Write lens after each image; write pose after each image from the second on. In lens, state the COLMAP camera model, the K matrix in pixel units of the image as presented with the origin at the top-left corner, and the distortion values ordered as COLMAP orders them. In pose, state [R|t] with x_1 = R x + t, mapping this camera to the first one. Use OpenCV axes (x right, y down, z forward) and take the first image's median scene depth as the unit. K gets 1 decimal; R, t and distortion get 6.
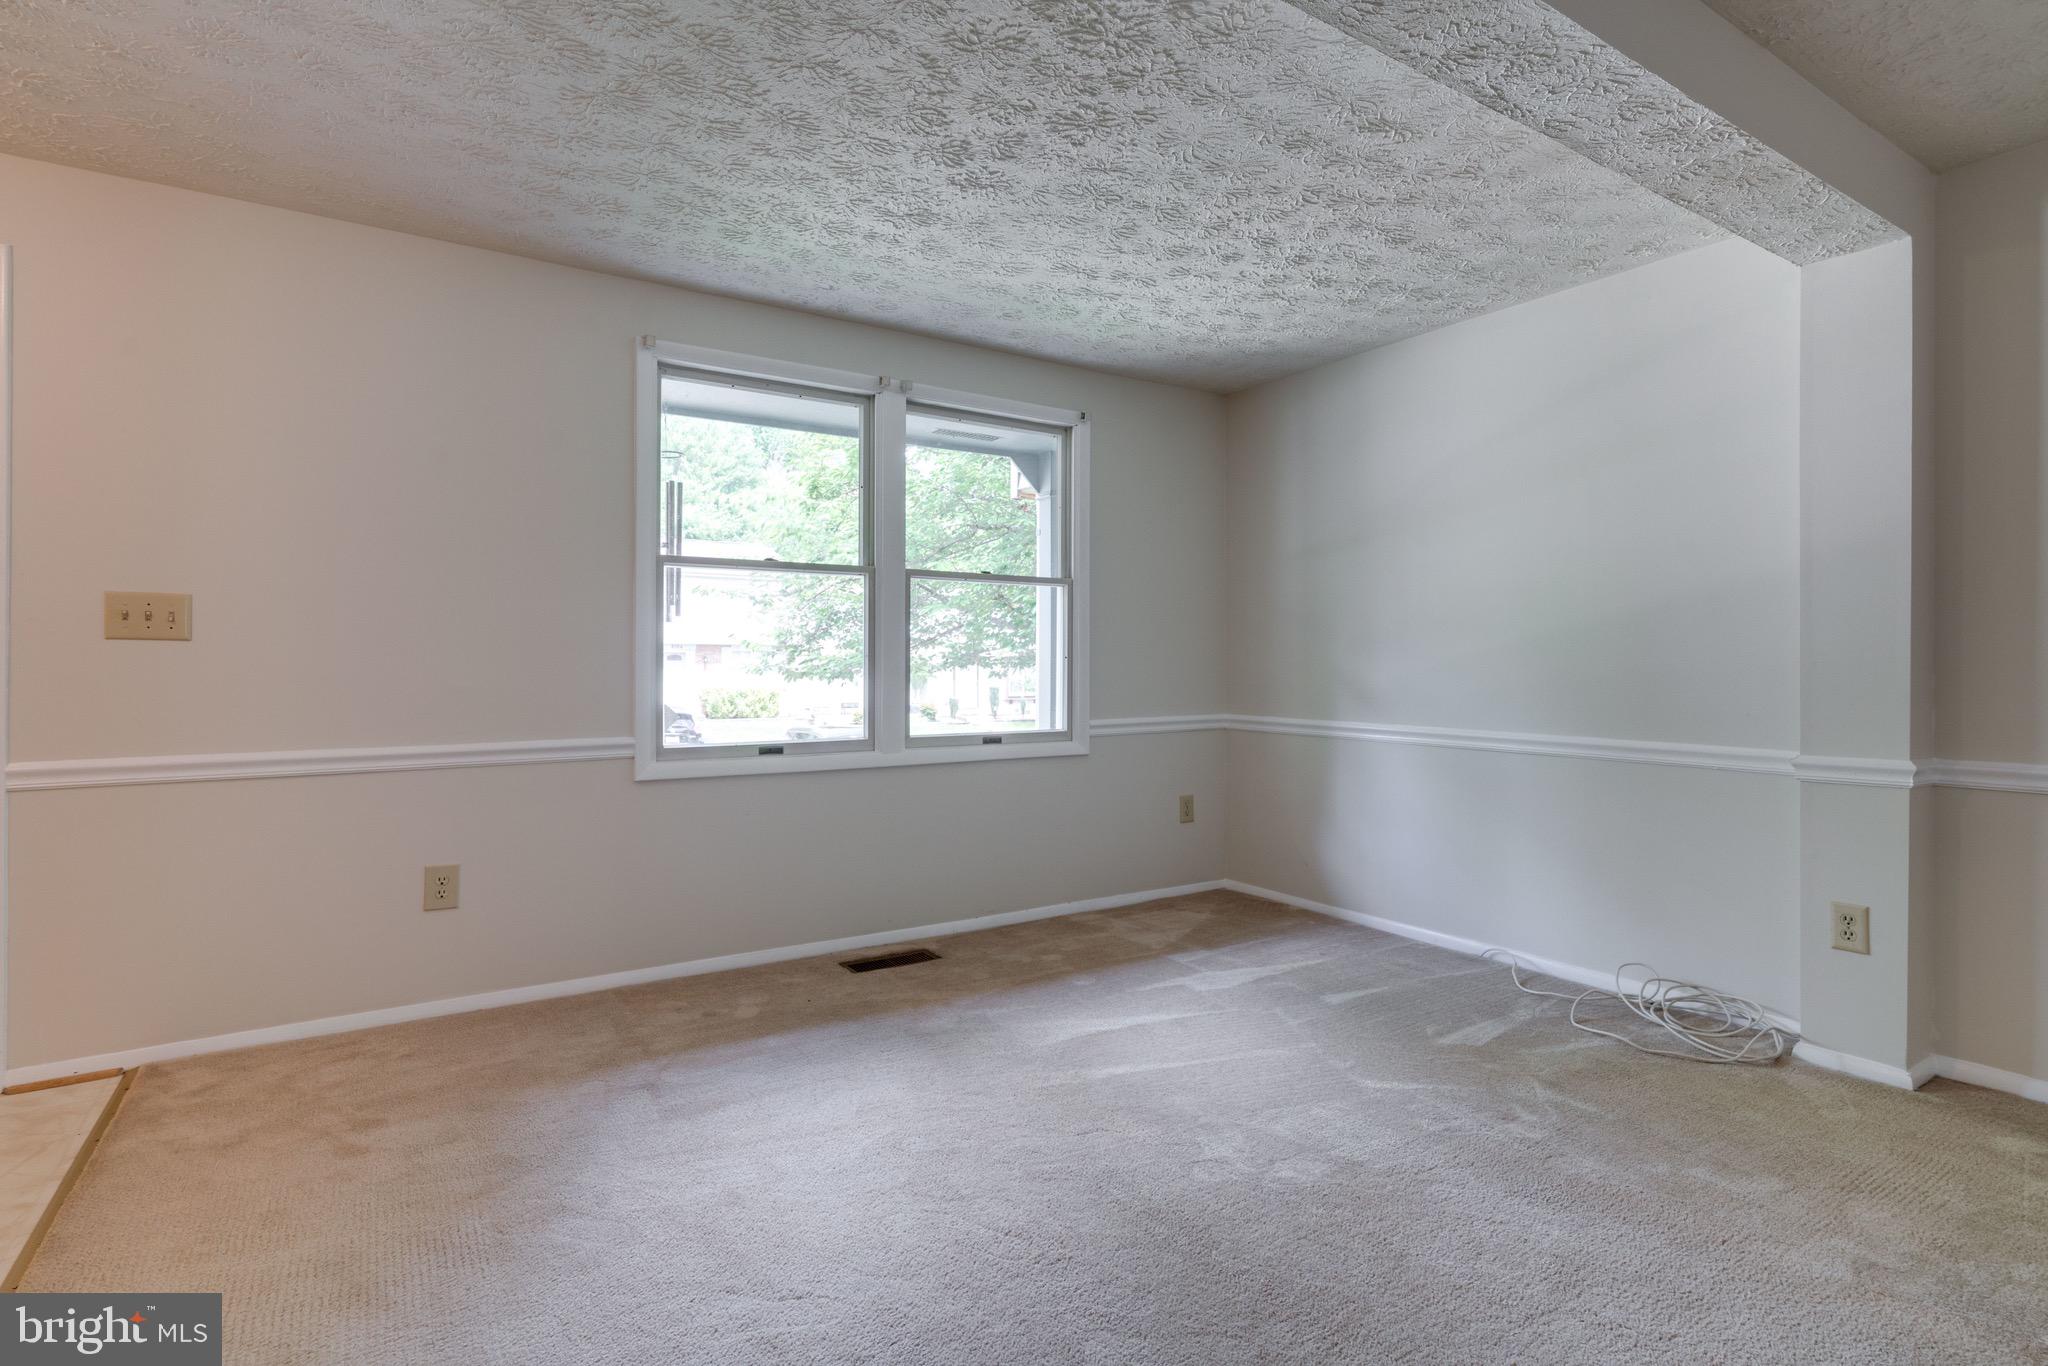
lens RADIAL K [[987.1, 0, 1011.3], [0, 987.1, 666.0], [0, 0, 1]] dist [-0.001888, -0.000017]
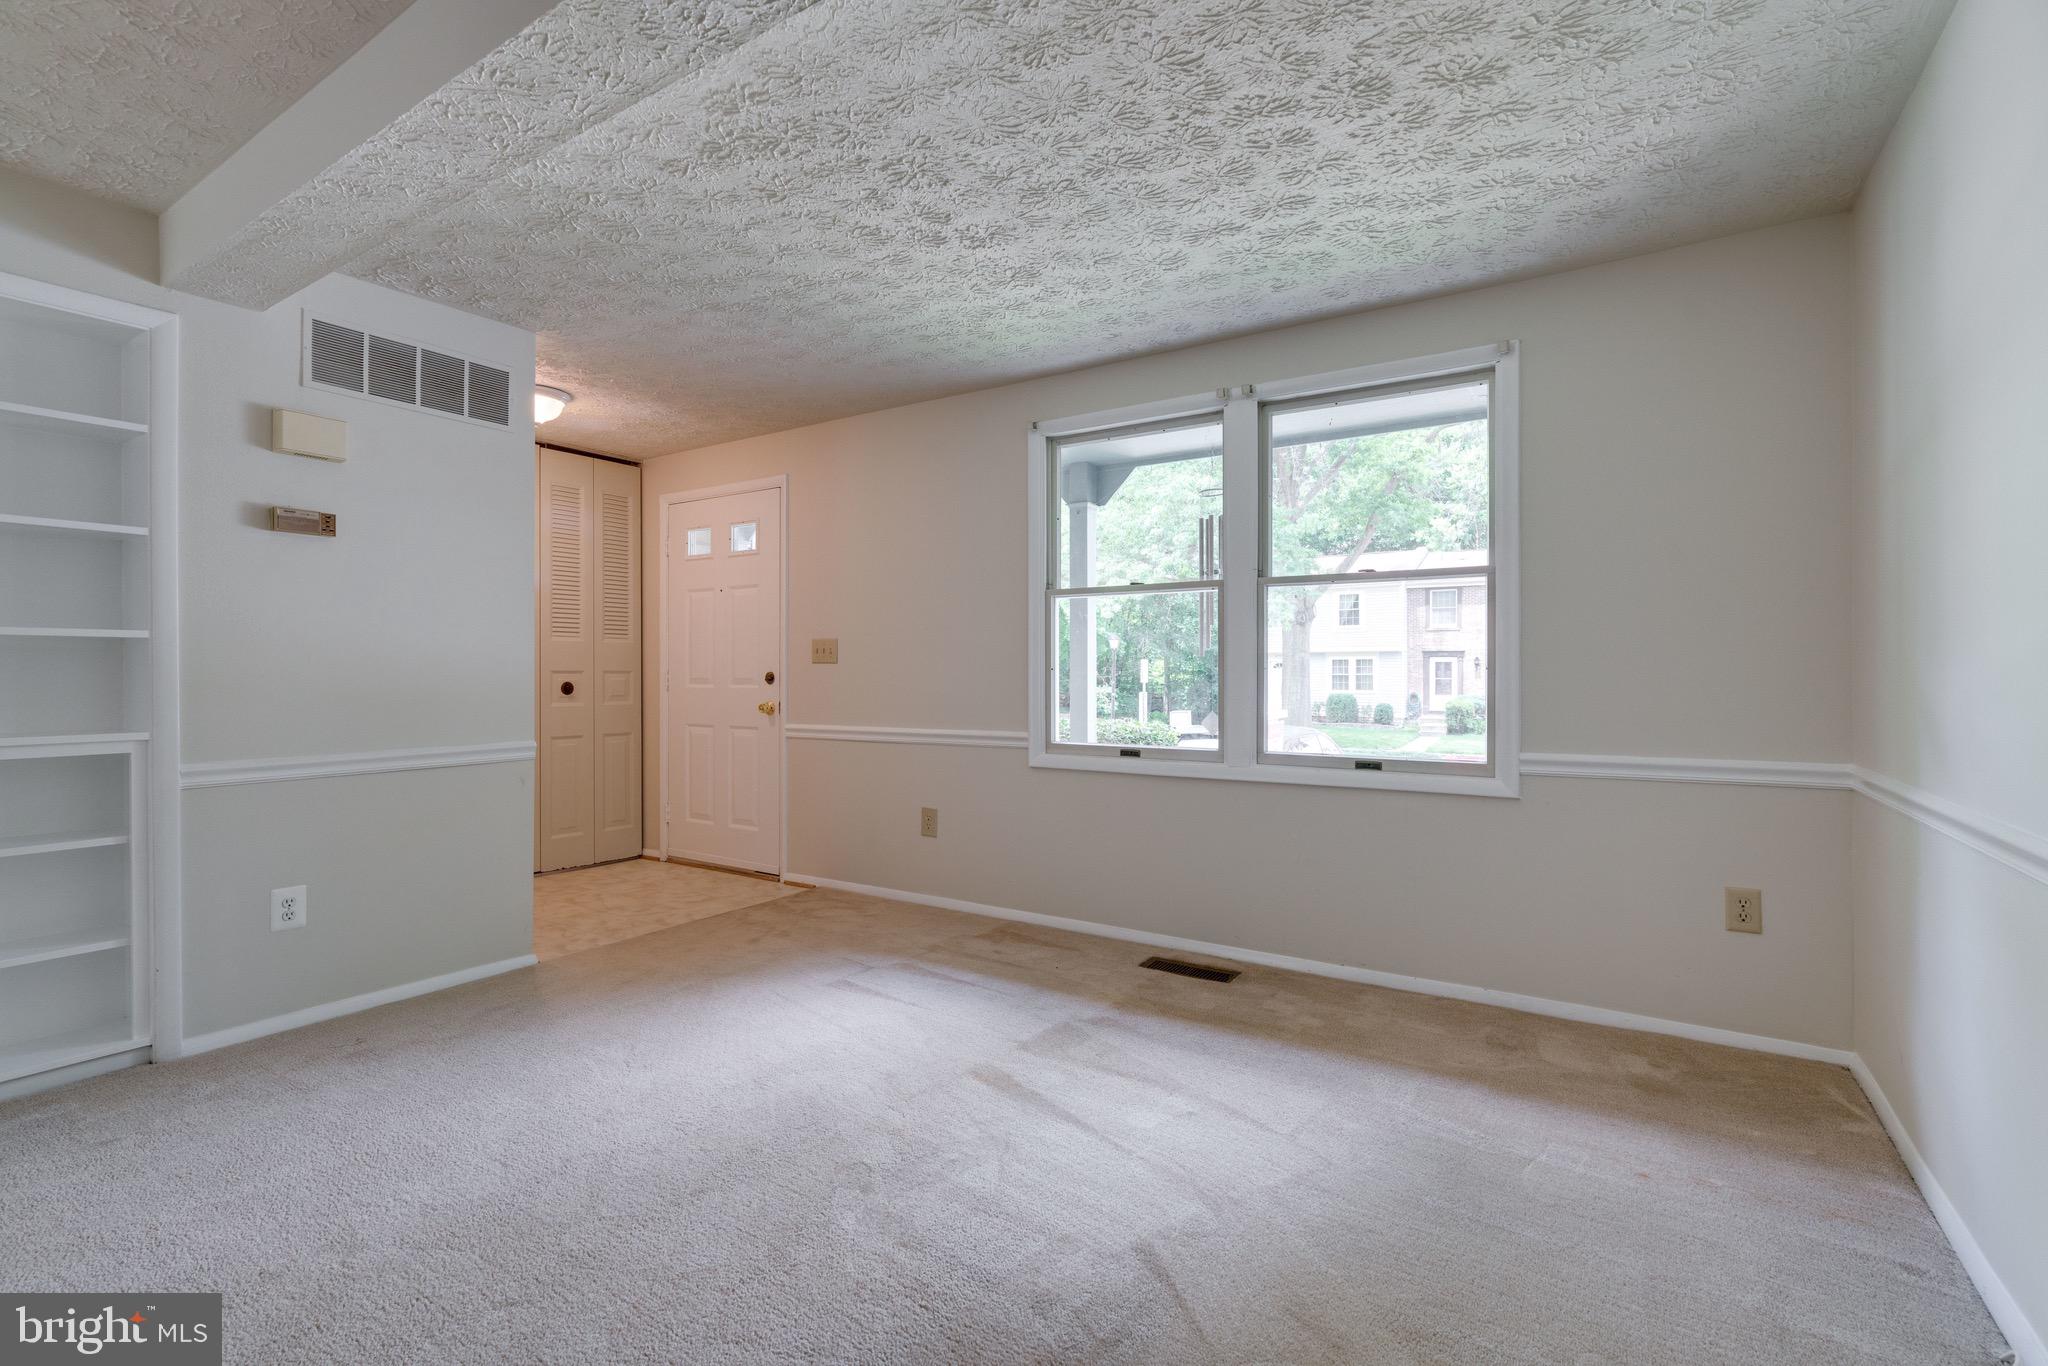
lens RADIAL K [[932.2, 0, 1020.4], [0, 932.2, 675.4], [0, 0, 1]] dist [-0.009416, 0.005018]
pose [[0.412618, -0.001380, -0.910903, 0.692235], [-0.003385, 0.999990, -0.003049, 0.000477], [0.910898, 0.004342, 0.412609, 0.456084]]
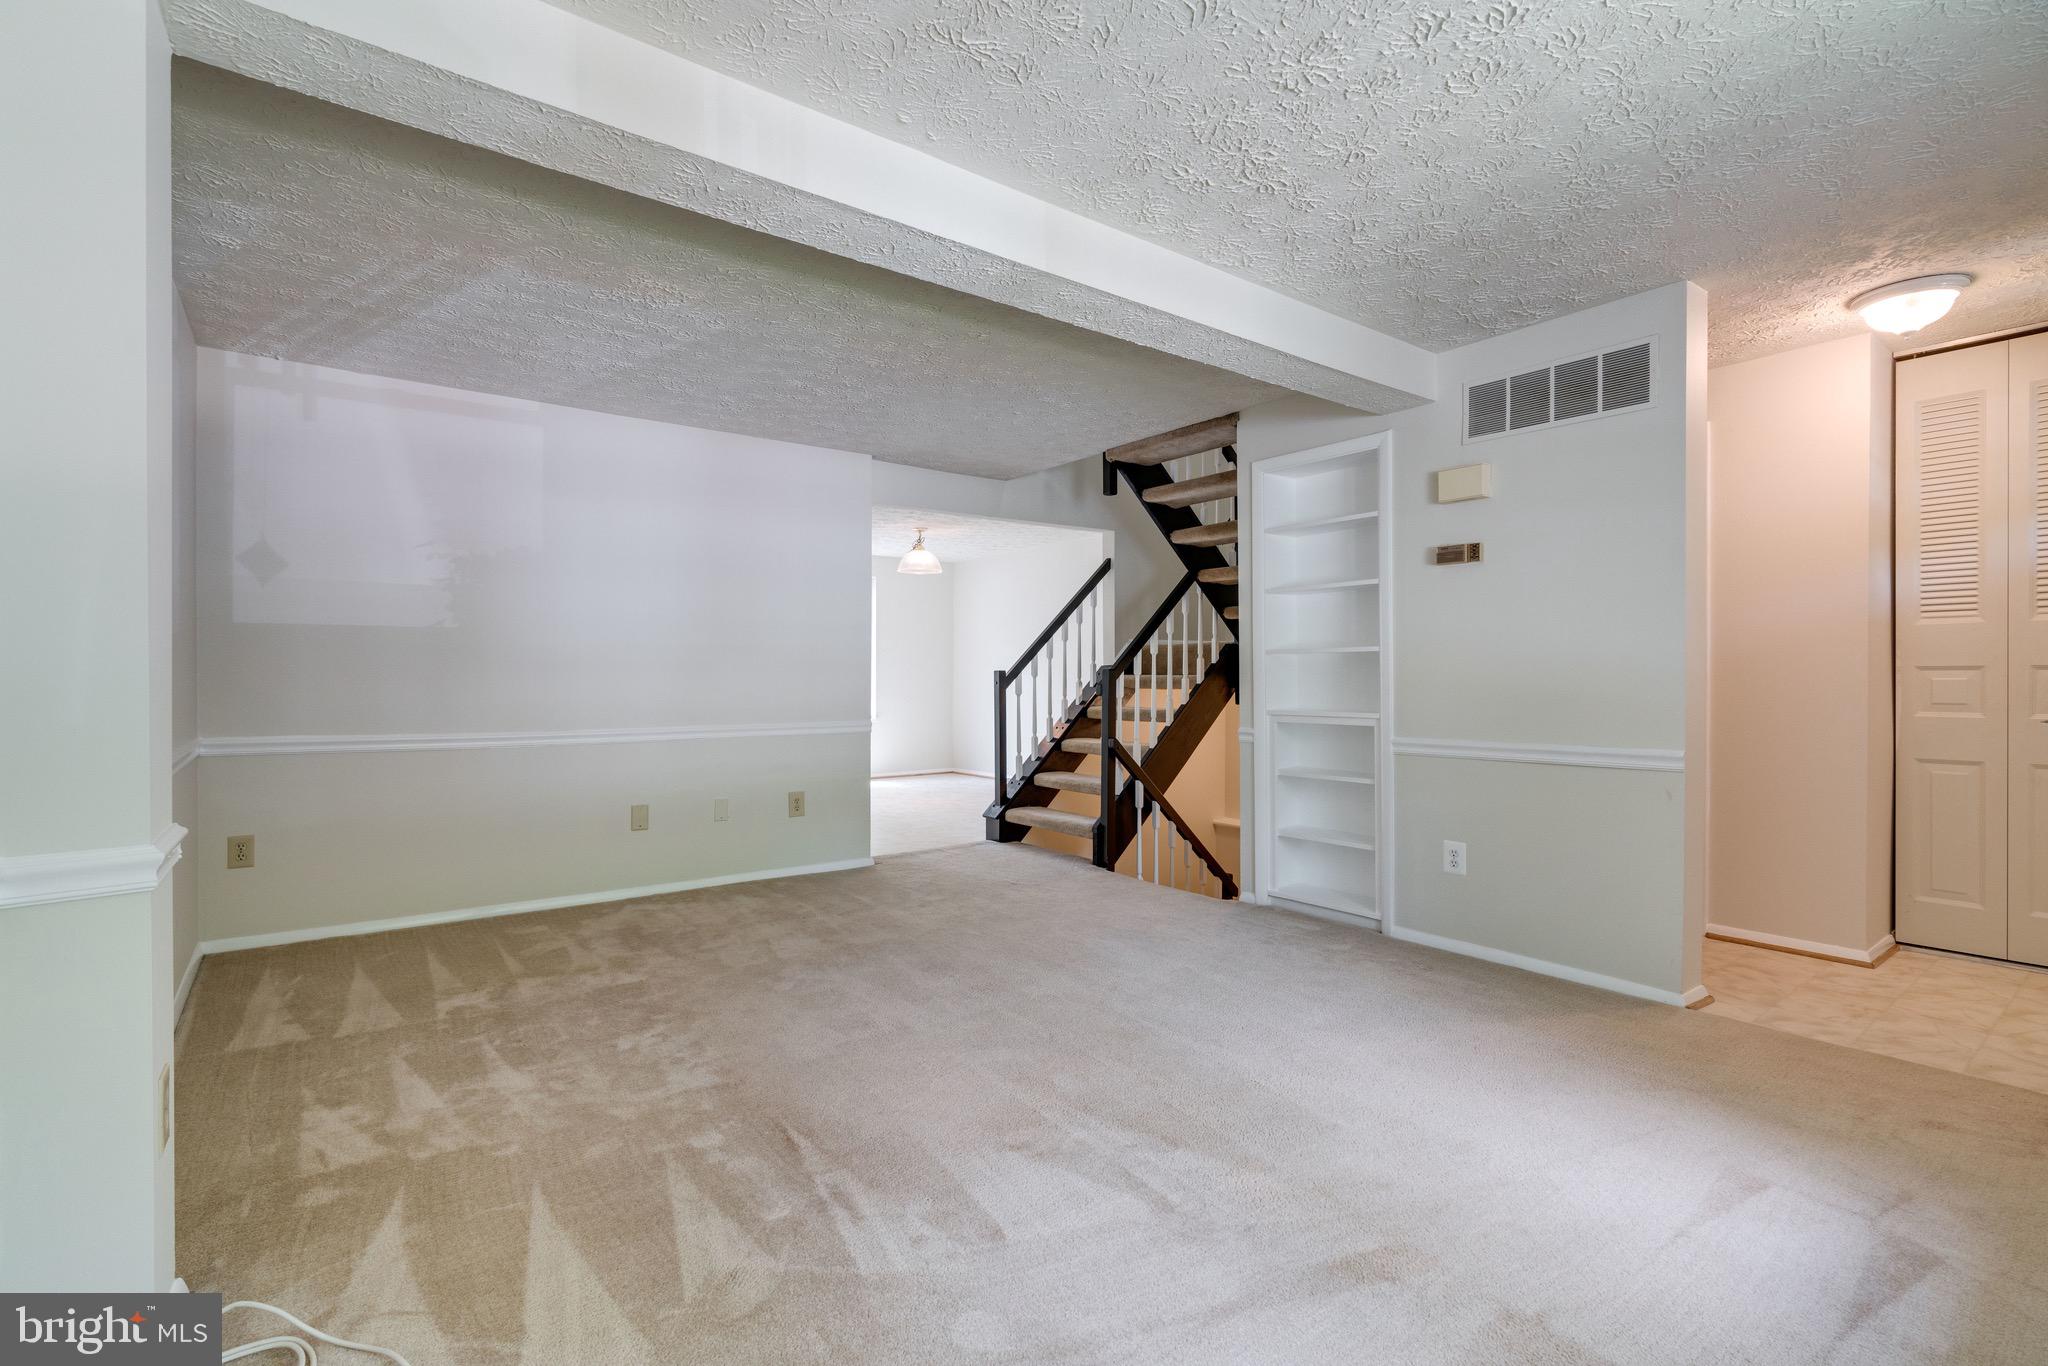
lens RADIAL K [[932.2, 0, 1020.4], [0, 932.2, 675.4], [0, 0, 1]] dist [-0.009416, 0.005018]
pose [[-0.997122, -0.001557, -0.075792, 0.248238], [-0.001796, 0.999994, 0.003082, -0.002514], [0.075786, 0.003210, -0.997119, 1.214750]]
